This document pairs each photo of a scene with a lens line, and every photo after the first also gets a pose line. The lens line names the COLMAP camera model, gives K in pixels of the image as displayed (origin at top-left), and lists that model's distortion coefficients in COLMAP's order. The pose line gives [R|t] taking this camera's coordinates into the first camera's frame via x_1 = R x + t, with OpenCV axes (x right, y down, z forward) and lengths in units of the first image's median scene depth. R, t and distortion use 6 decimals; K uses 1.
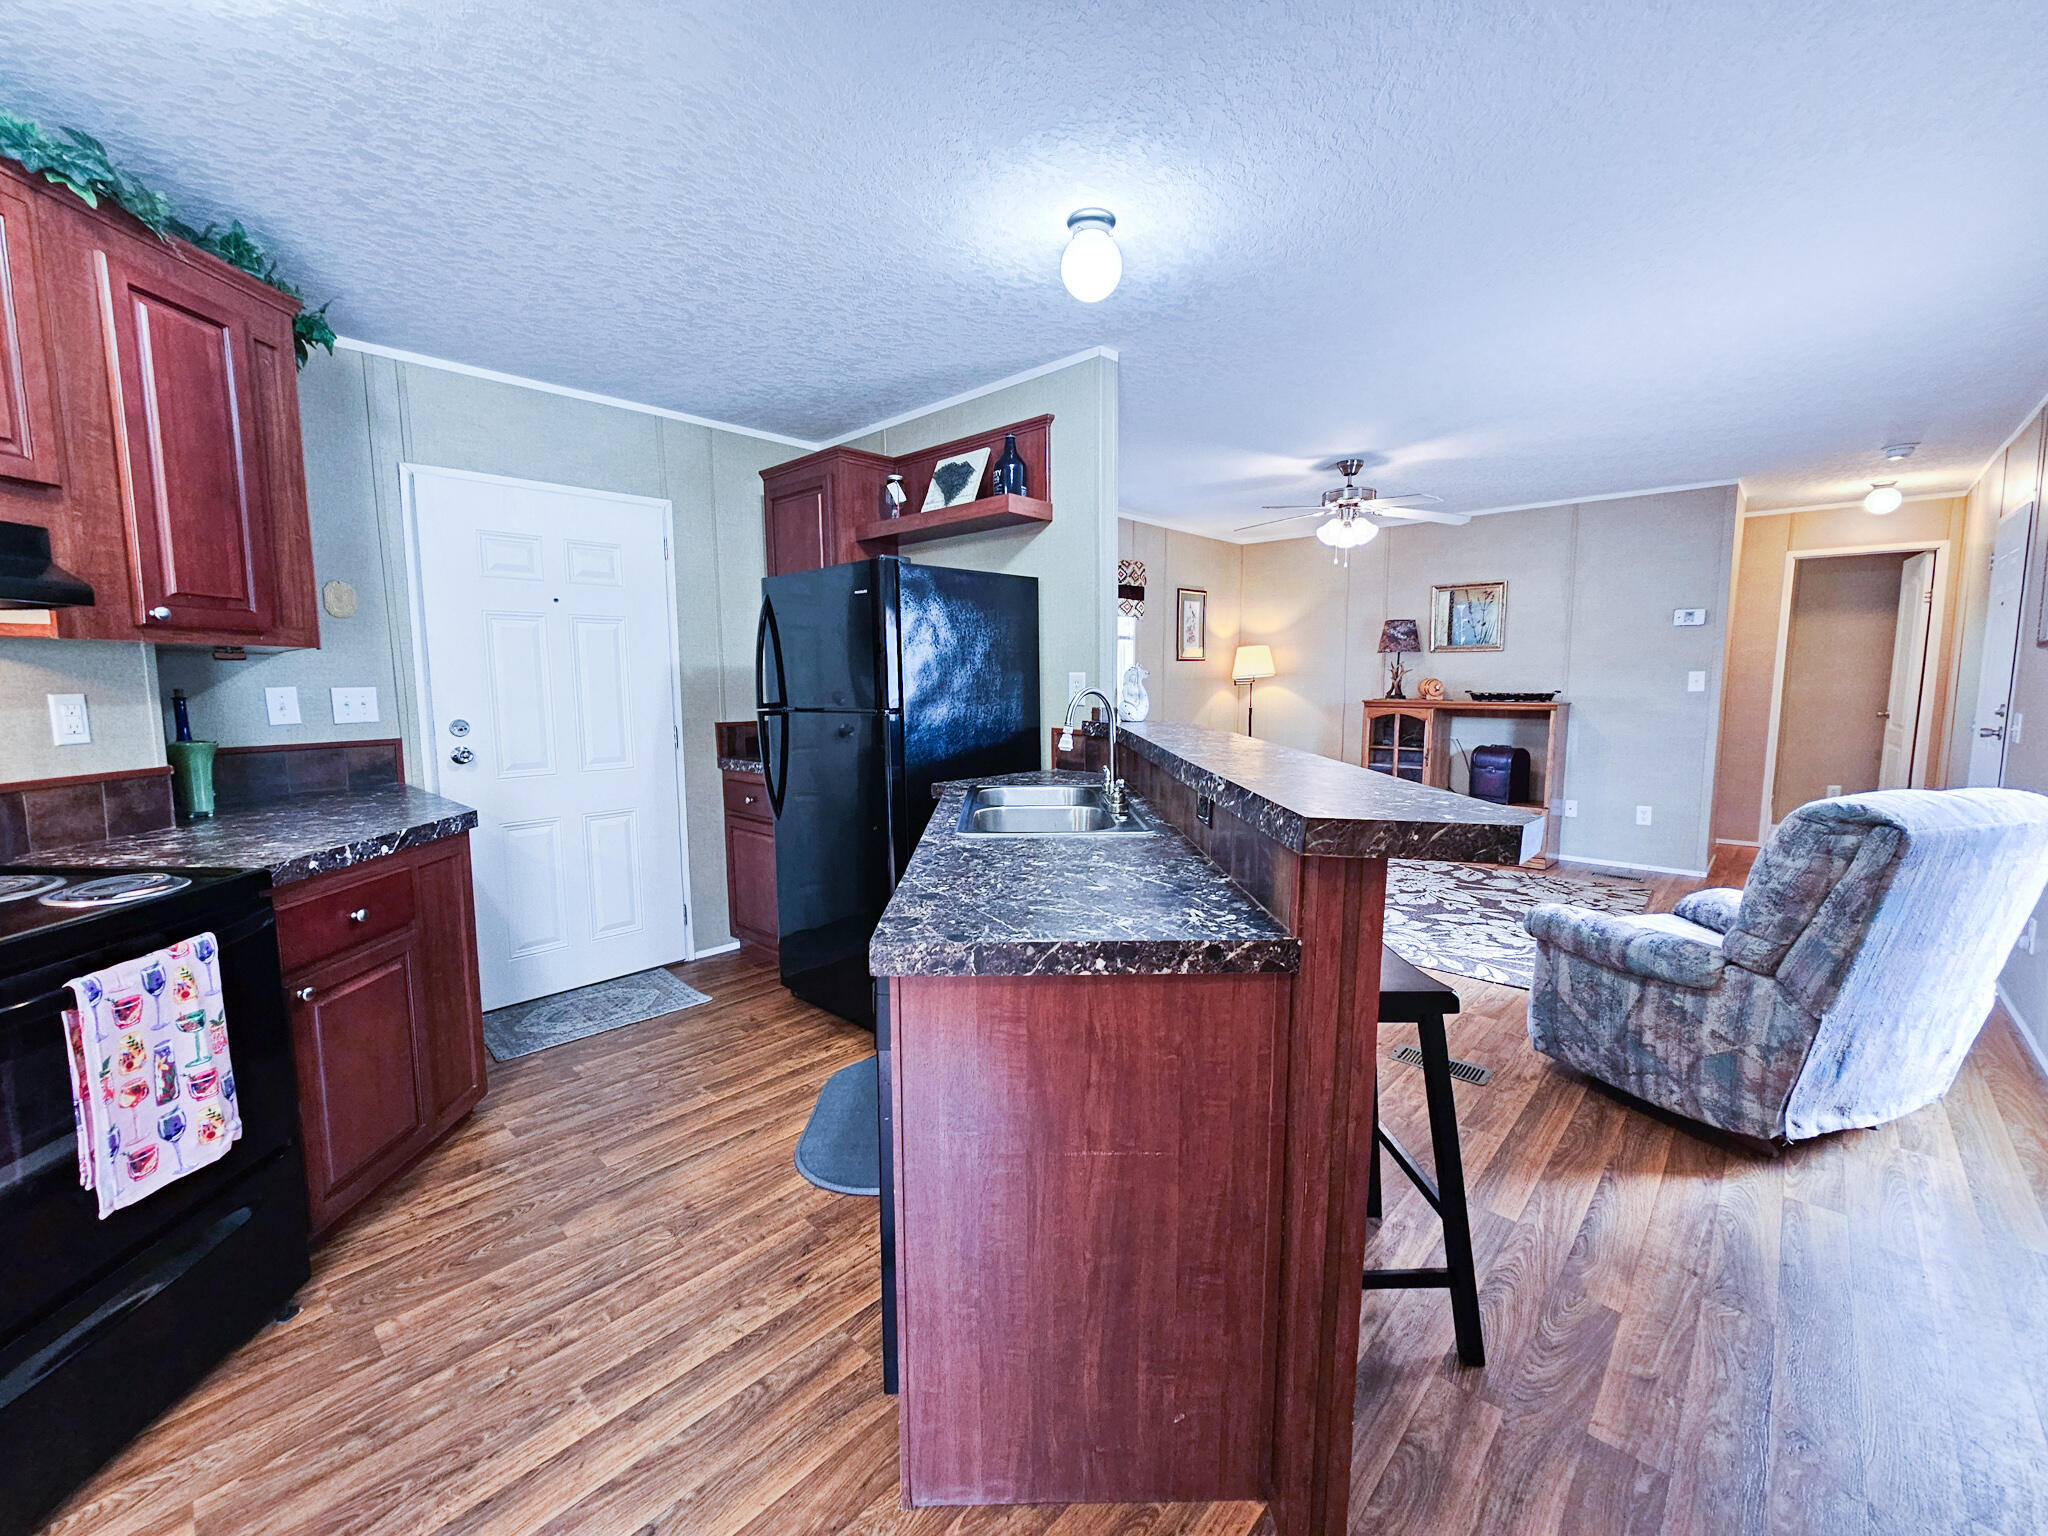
lens RADIAL K [[845.4, 0, 1015.2], [0, 845.4, 768.7], [0, 0, 1]] dist [-0.004344, 0.000745]
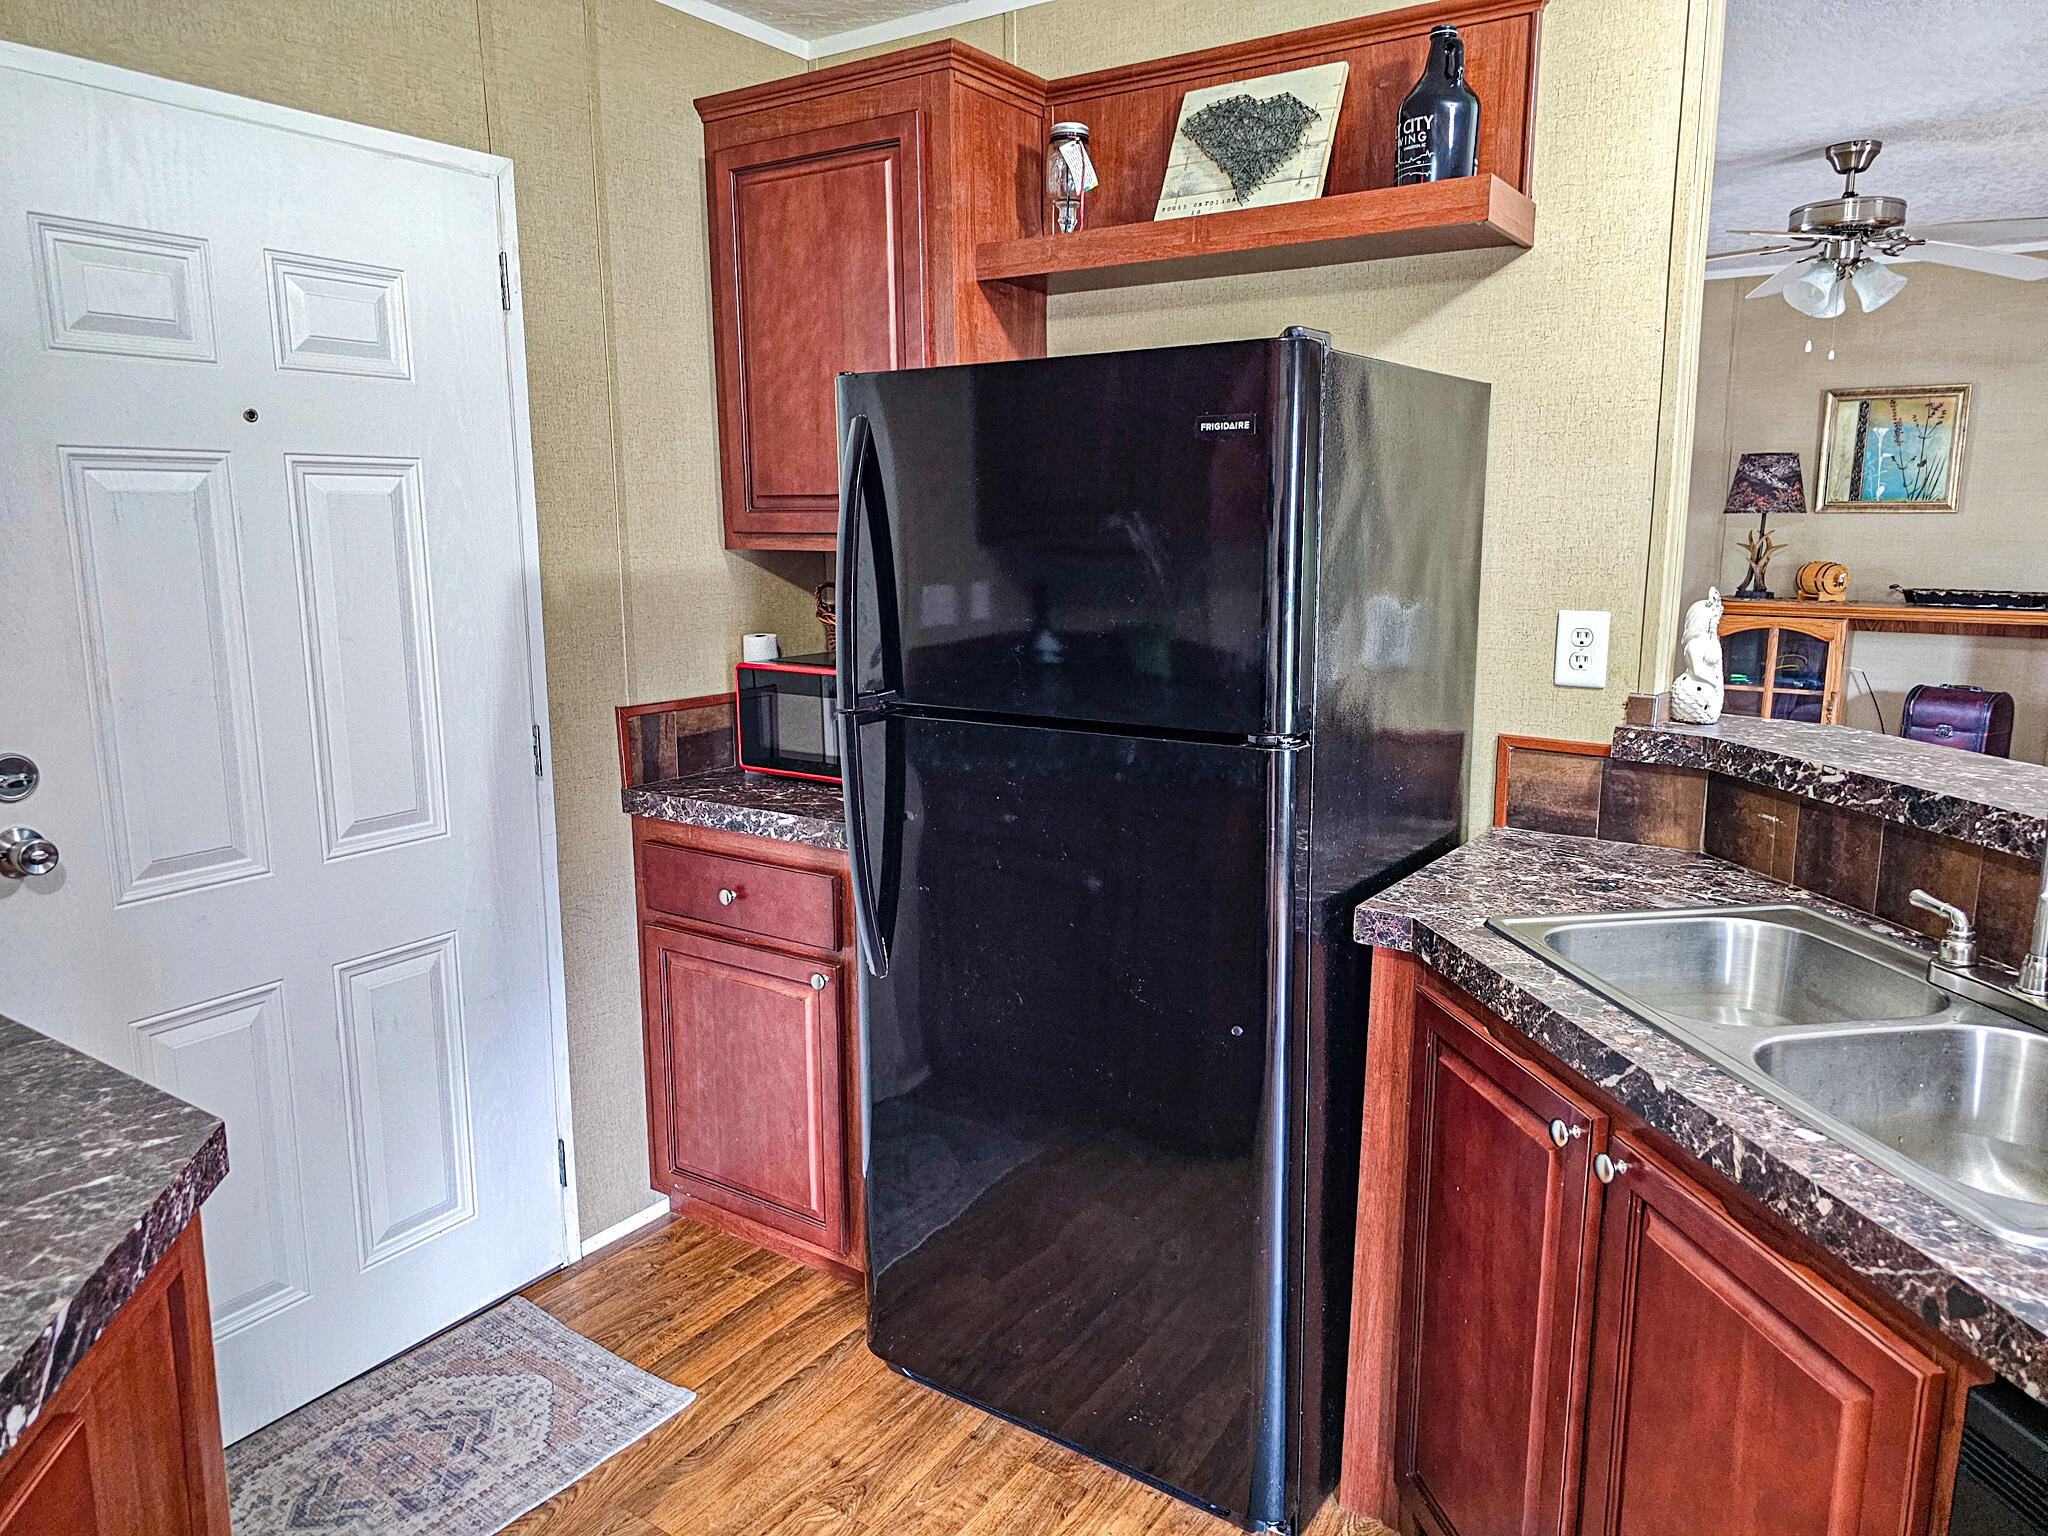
lens RADIAL K [[1390.5, 0, 1035.7], [0, 1390.5, 755.7], [0, 0, 1]] dist [0.022866, -0.008775]
pose [[0.987263, -0.021806, 0.157596, -0.368587], [0.011715, 0.997837, 0.064679, -0.103939], [-0.158665, -0.062009, 0.985383, 0.396894]]
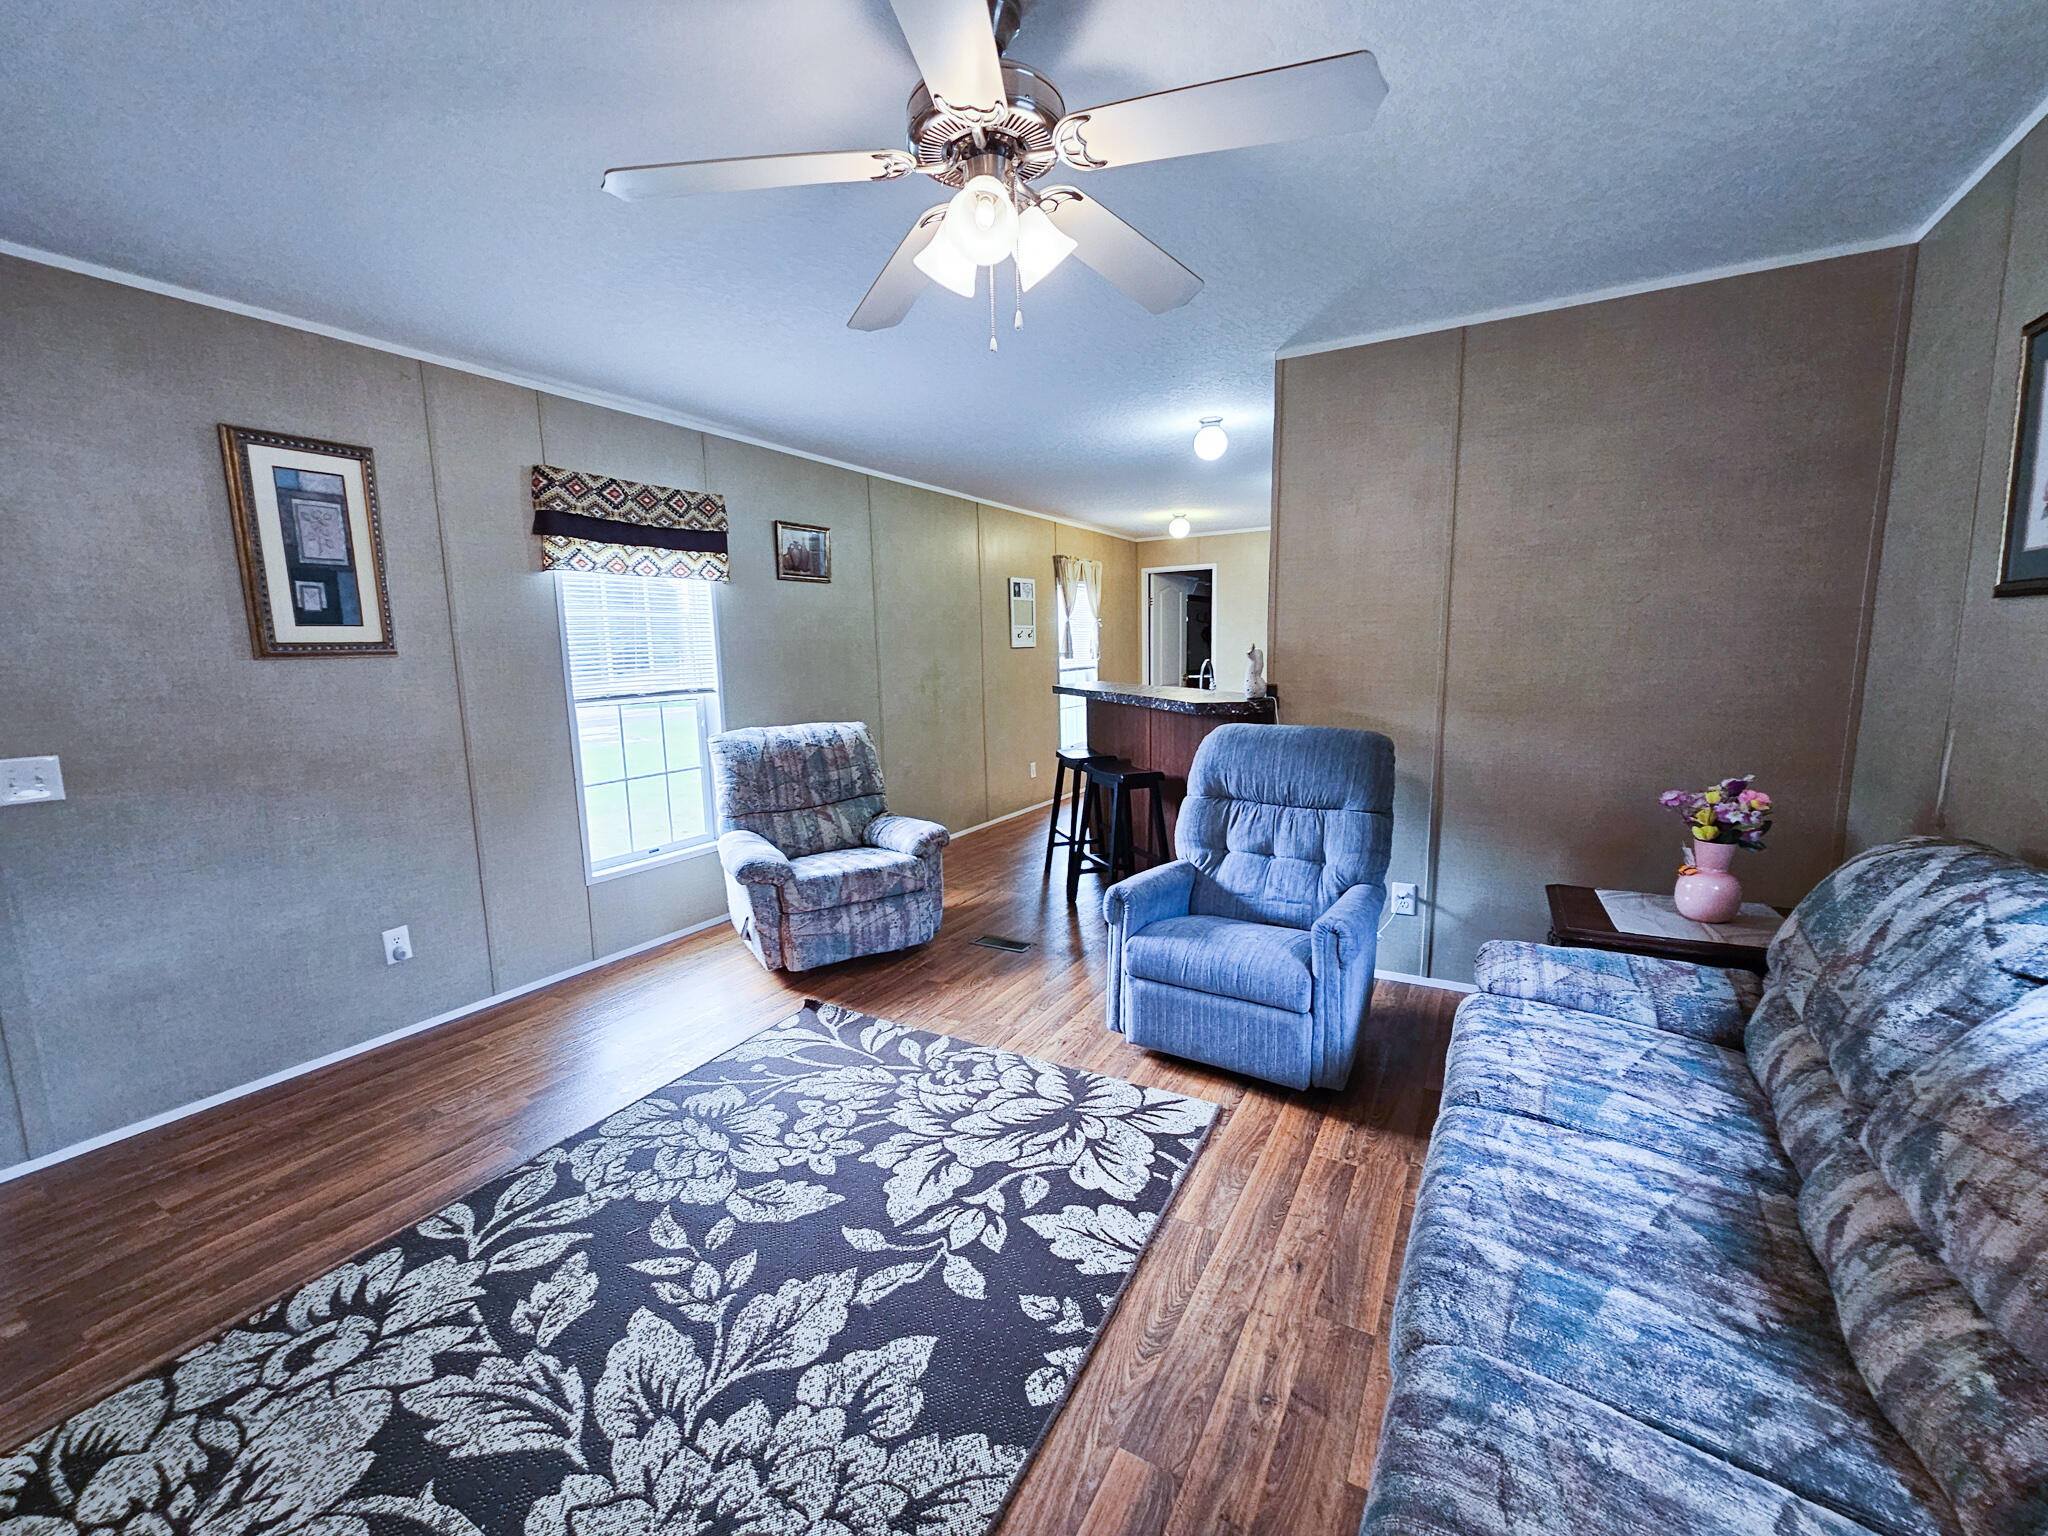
lens RADIAL K [[845.4, 0, 1020.7], [0, 845.4, 764.9], [0, 0, 1]] dist [-0.004344, 0.000745]
pose [[-0.972434, 0.059856, -0.225364, 0.790219], [0.003183, 0.969809, 0.243844, -0.275925], [0.233155, 0.236405, -0.943266, 2.303424]]
